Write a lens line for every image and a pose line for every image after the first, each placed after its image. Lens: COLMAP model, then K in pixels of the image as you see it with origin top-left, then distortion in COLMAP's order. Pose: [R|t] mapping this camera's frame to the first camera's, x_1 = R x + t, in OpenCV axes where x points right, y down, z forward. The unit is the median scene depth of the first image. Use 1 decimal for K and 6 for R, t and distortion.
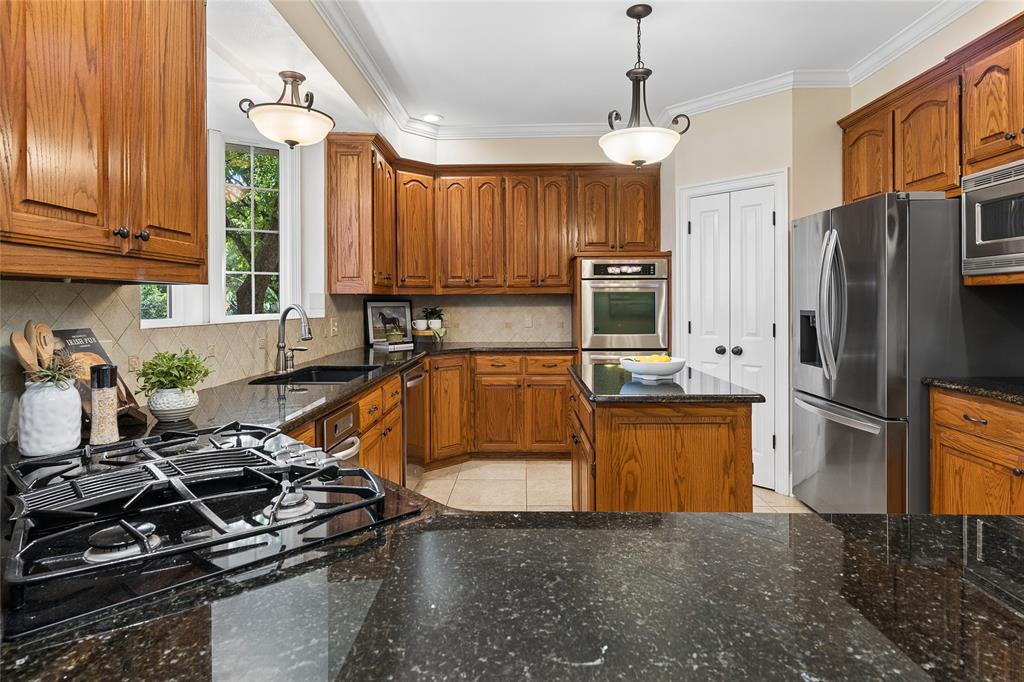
lens RADIAL K [[546.8, 0, 513.5], [0, 546.8, 304.1], [0, 0, 1]] dist [0.001732, -0.000122]
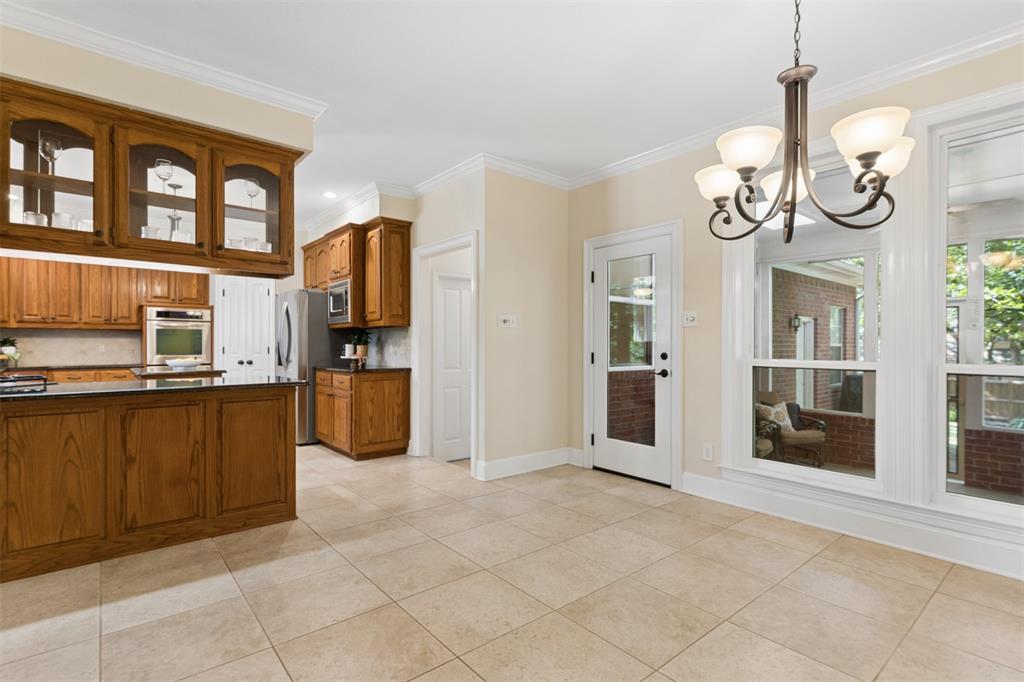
lens RADIAL K [[495.6, 0, 514.6], [0, 495.6, 344.8], [0, 0, 1]] dist [0.005234, -0.002407]
pose [[0.753791, 0.004921, 0.657096, -0.014811], [-0.000859, 0.999978, -0.006504, 0.033266], [-0.657114, 0.004338, 0.753779, -0.748689]]
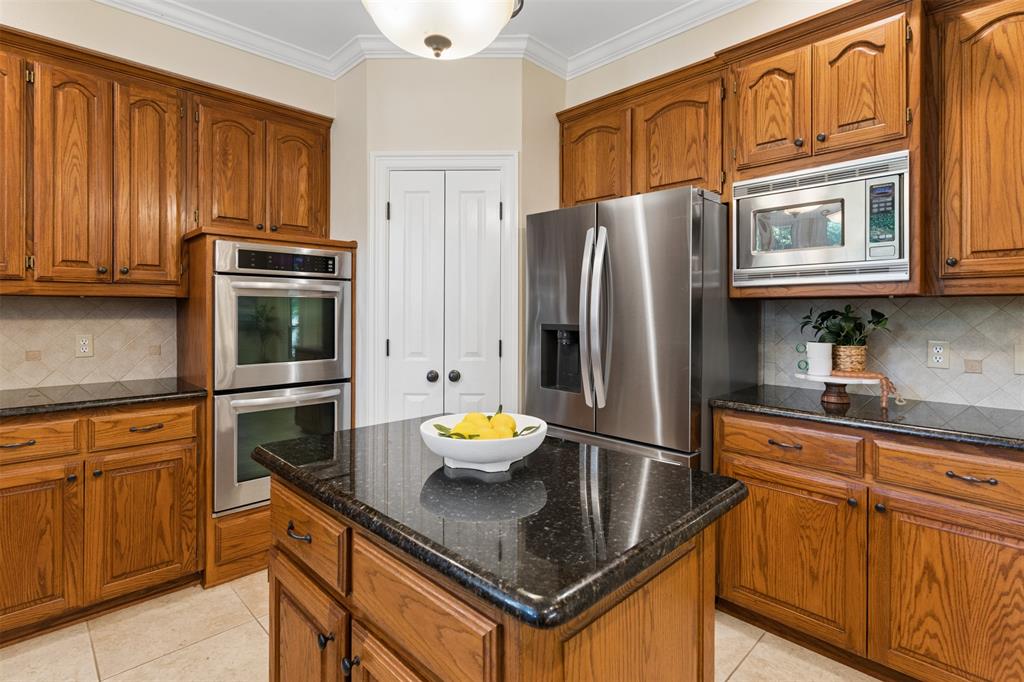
lens RADIAL K [[495.6, 0, 504.2], [0, 495.6, 310.8], [0, 0, 1]] dist [0.005234, -0.002407]
pose [[0.699931, 0.009436, 0.714148, -0.039265], [-0.003811, 0.999948, -0.009478, -0.000860], [-0.714200, 0.003912, 0.699930, 0.405829]]
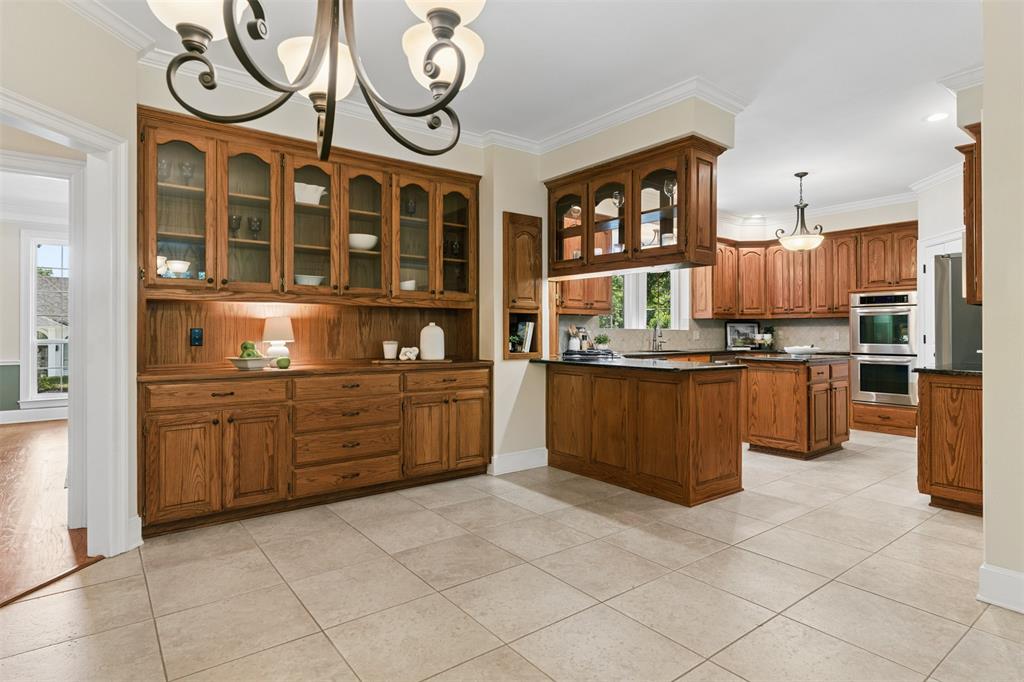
lens RADIAL K [[546.8, 0, 511.2], [0, 546.8, 332.5], [0, 0, 1]] dist [0.001732, -0.000122]
pose [[0.620786, 0.006636, -0.783952, 0.733310], [-0.008332, 0.999964, 0.001867, 0.030035], [0.783936, 0.005373, 0.620819, -0.684341]]
